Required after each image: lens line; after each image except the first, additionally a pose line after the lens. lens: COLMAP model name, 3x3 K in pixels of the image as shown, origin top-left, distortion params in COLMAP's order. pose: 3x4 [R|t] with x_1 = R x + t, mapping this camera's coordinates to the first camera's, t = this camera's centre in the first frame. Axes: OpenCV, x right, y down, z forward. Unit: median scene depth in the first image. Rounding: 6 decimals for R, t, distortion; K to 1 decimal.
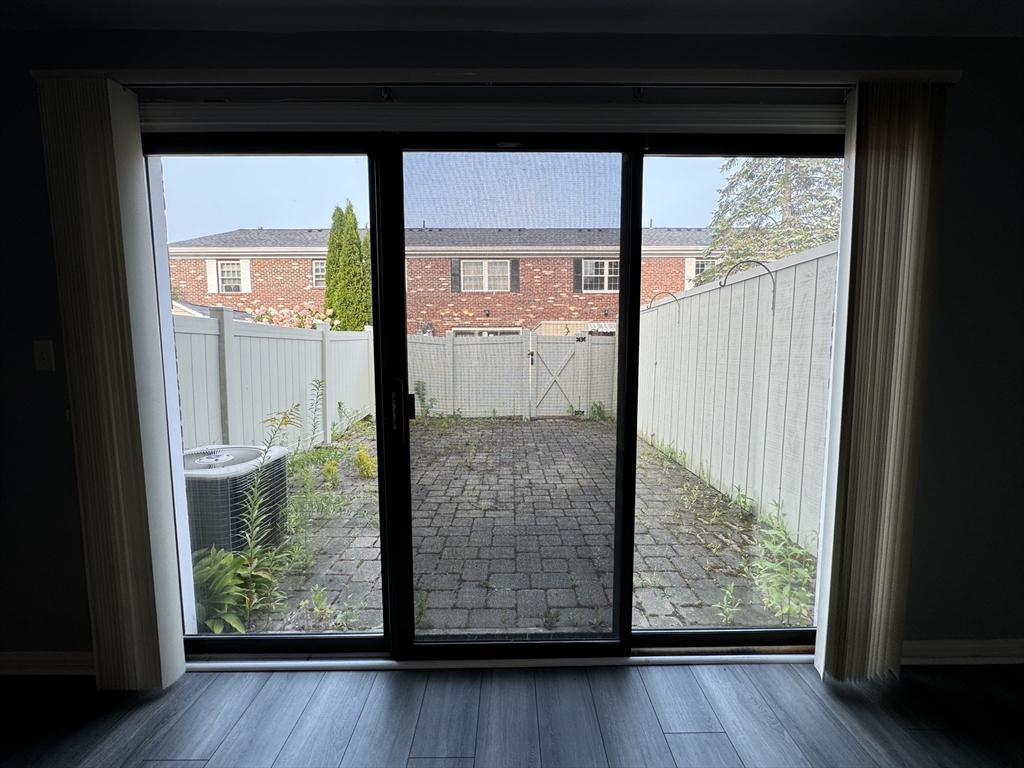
lens RADIAL K [[405.8, 0, 509.6], [0, 405.8, 383.8], [0, 0, 1]] dist [-0.003749, -0.000687]
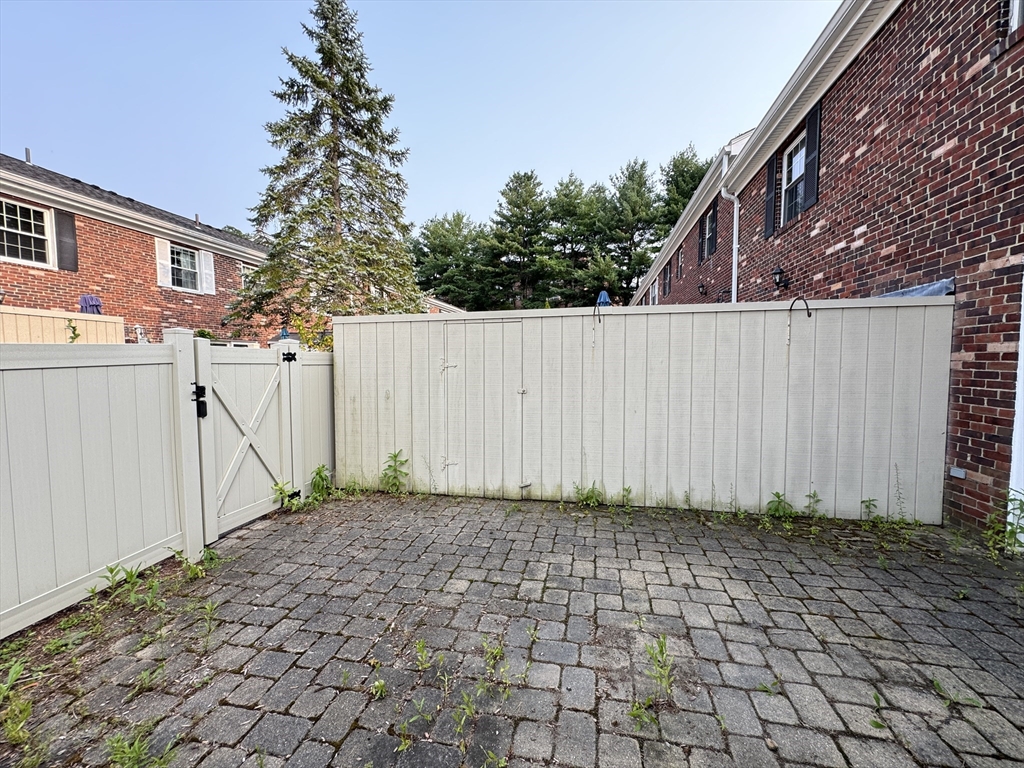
lens RADIAL K [[405.8, 0, 510.3], [0, 405.8, 383.8], [0, 0, 1]] dist [-0.003749, -0.000687]
pose [[0.202845, -0.054389, 0.977699, -0.511798], [0.089235, 0.995328, 0.036856, -0.124351], [-0.975136, 0.079769, 0.206751, 1.114867]]
